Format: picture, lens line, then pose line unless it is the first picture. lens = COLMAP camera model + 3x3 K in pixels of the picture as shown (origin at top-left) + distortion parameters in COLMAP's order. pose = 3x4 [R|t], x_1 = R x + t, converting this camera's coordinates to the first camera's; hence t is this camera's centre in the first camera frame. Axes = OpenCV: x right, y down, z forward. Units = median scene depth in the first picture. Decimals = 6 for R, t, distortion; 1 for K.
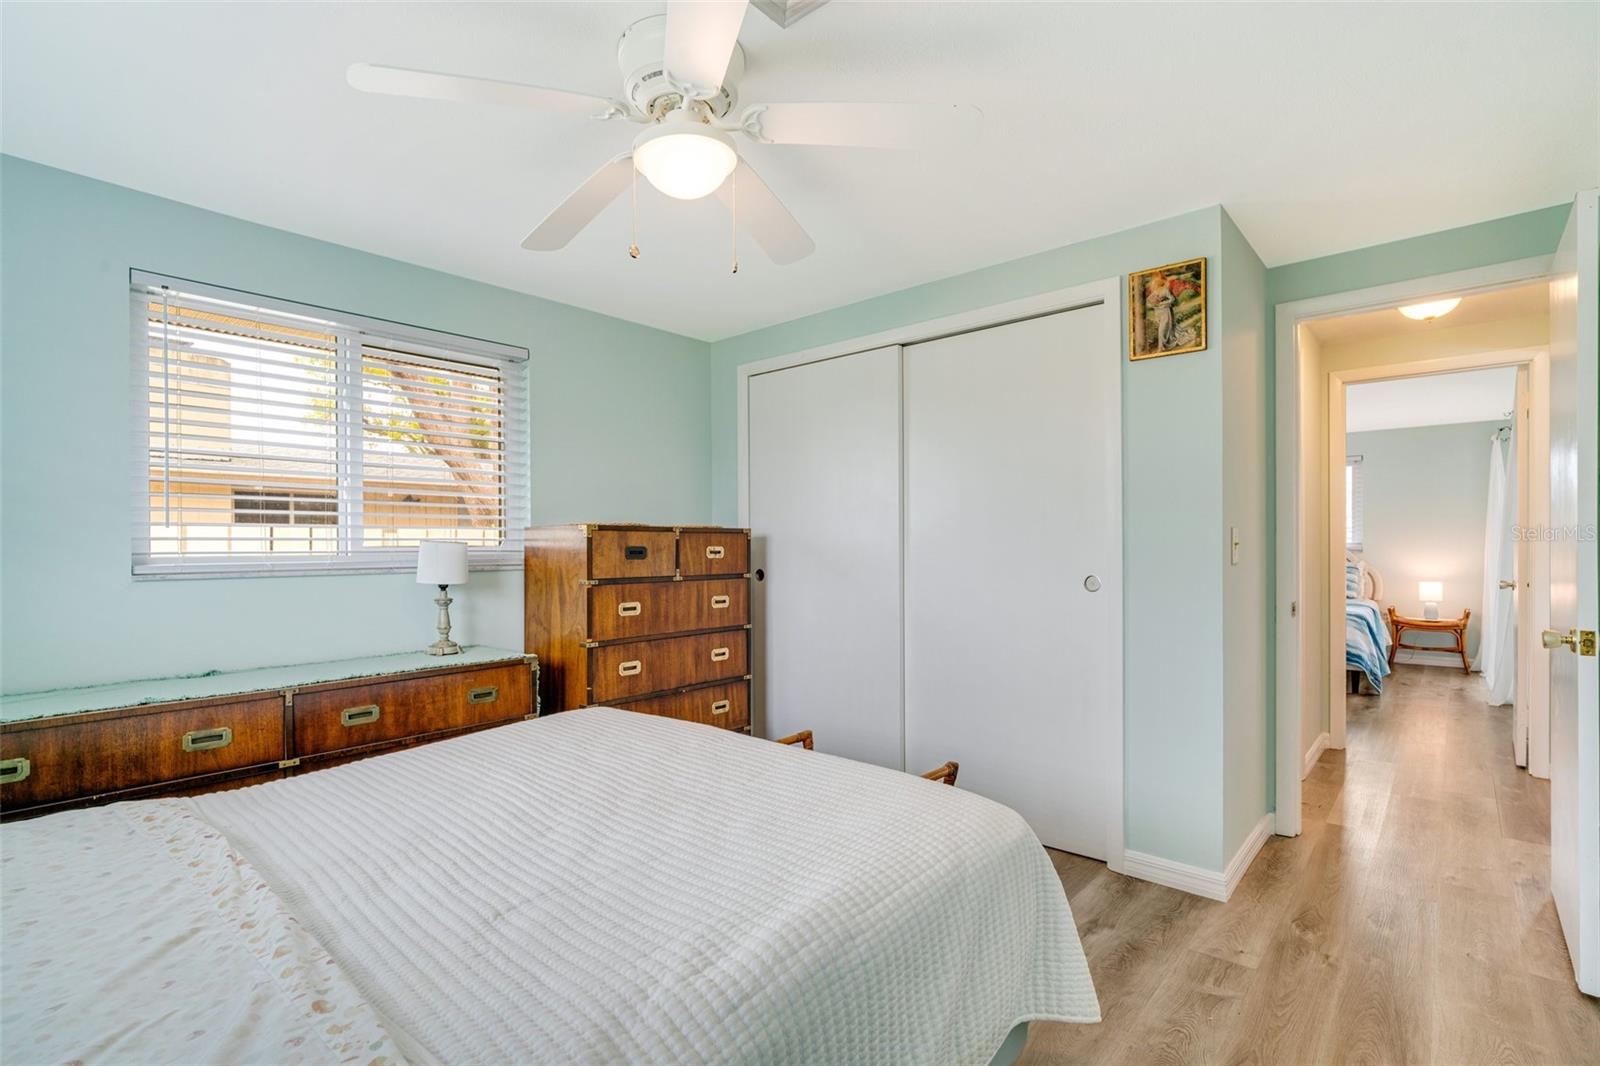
lens RADIAL K [[762.8, 0, 792.2], [0, 762.8, 527.3], [0, 0, 1]] dist [-0.016958, 0.006717]
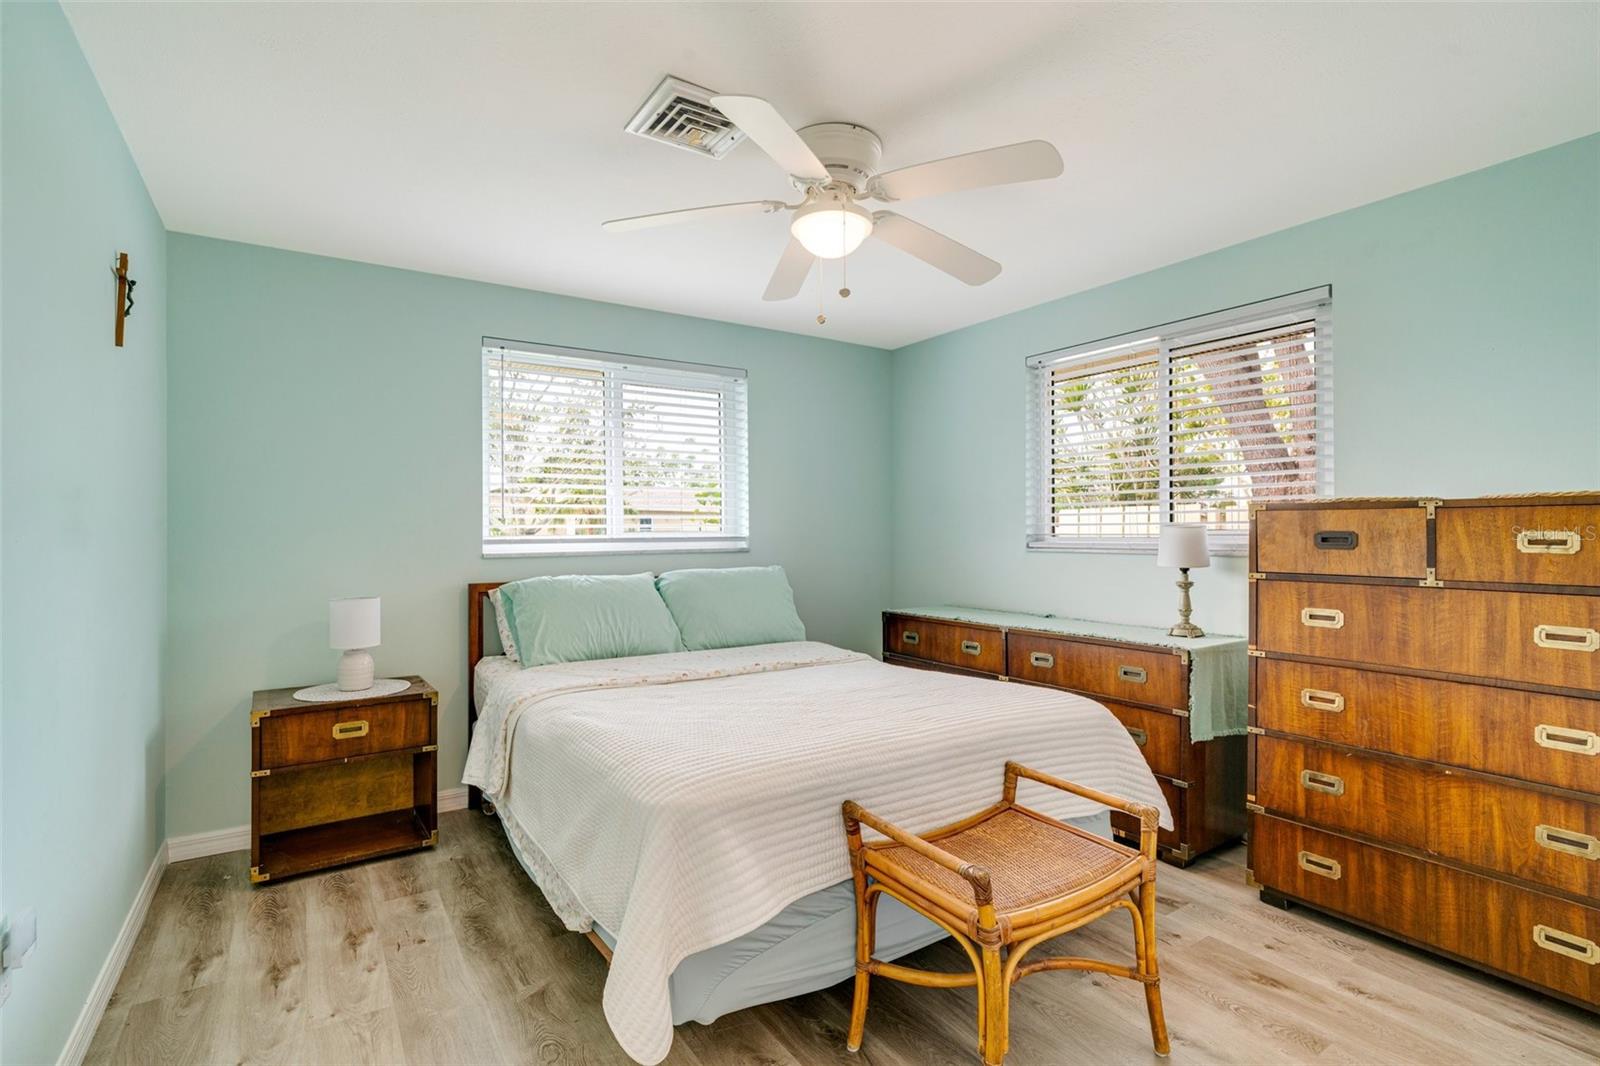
lens RADIAL K [[762.8, 0, 792.2], [0, 762.8, 527.3], [0, 0, 1]] dist [-0.016958, 0.006717]
pose [[-0.272844, 0.001869, -0.962056, 0.610538], [0.030040, 0.999527, -0.006577, 0.011439], [0.961589, -0.030694, -0.272771, 0.715682]]
